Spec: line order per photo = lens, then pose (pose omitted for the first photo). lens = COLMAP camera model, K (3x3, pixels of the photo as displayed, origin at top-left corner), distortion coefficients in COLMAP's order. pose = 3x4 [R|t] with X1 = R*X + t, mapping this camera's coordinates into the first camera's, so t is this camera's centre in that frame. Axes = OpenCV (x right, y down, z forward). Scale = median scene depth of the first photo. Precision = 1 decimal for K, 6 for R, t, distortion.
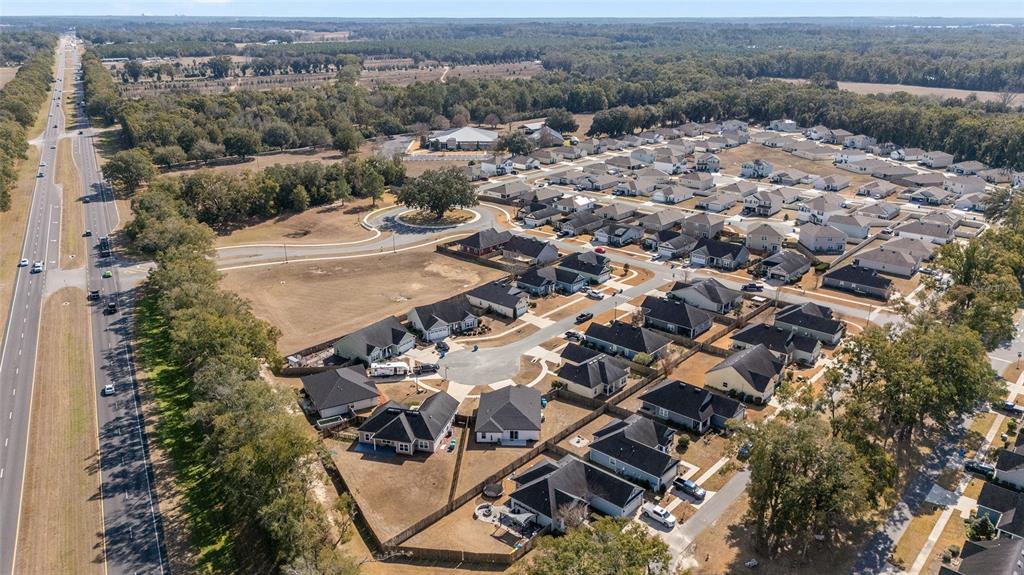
lens RADIAL K [[737.1, 0, 512.0], [0, 737.1, 287.5], [0, 0, 1]] dist [0.093042, -0.125582]
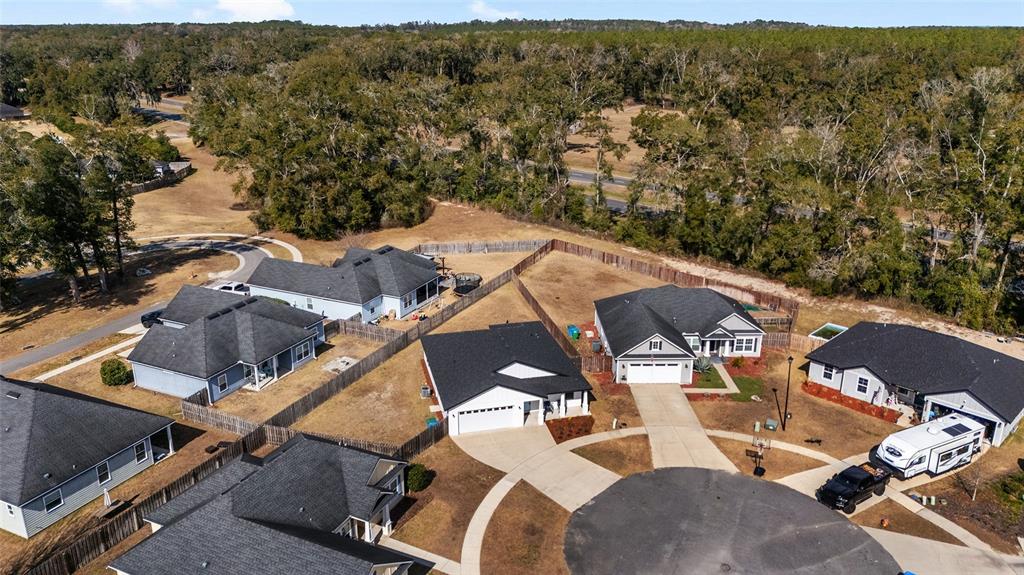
lens RADIAL K [[737.1, 0, 512.0], [0, 737.1, 287.5], [0, 0, 1]] dist [0.093042, -0.125582]
pose [[-0.959250, 0.080385, -0.270882, 0.063362], [-0.107997, 0.781585, 0.614378, -0.085394], [0.261104, 0.618597, -0.741055, 0.751792]]
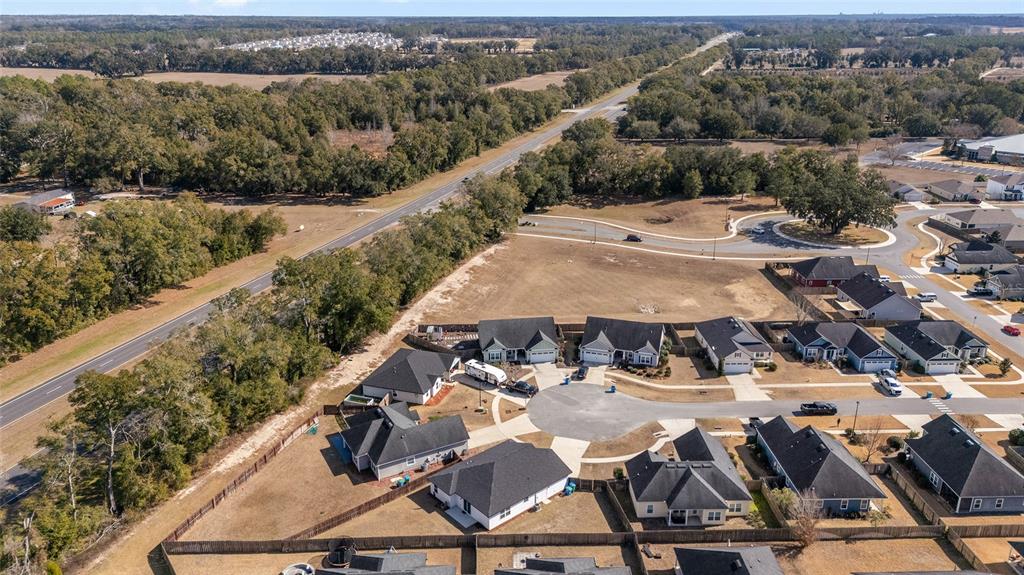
lens RADIAL K [[737.1, 0, 512.0], [0, 737.1, 287.5], [0, 0, 1]] dist [0.093042, -0.125582]
pose [[0.683910, 0.245855, -0.686893, 0.257679], [-0.243897, 0.964386, 0.102339, -0.047537], [0.687591, 0.097540, 0.719517, 0.271968]]
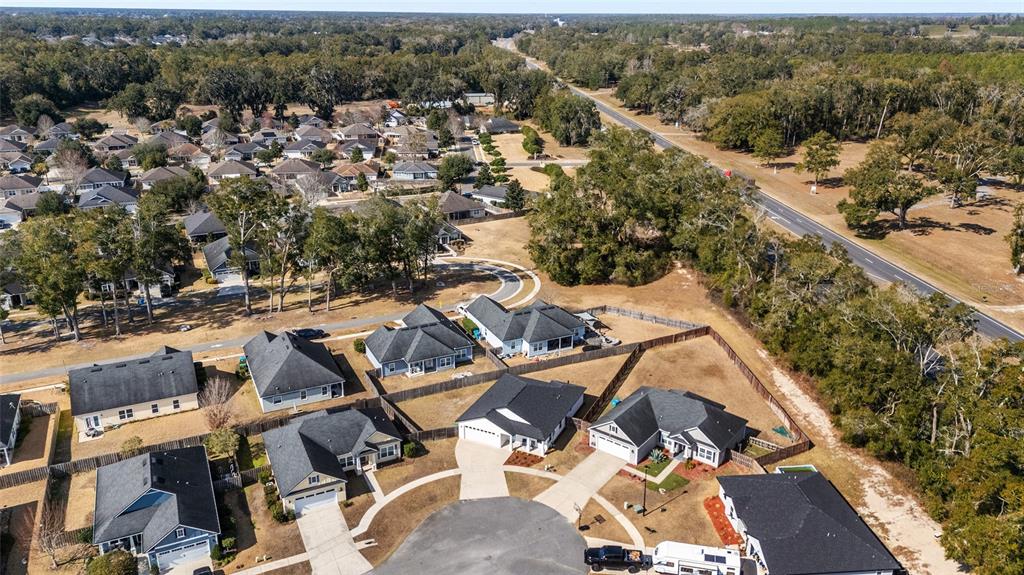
lens RADIAL K [[737.1, 0, 512.0], [0, 737.1, 287.5], [0, 0, 1]] dist [0.093042, -0.125582]
pose [[-0.920786, -0.144226, 0.362425, -0.131677], [0.123058, 0.774279, 0.620765, -0.200725], [-0.370149, 0.616191, -0.695197, 0.813019]]
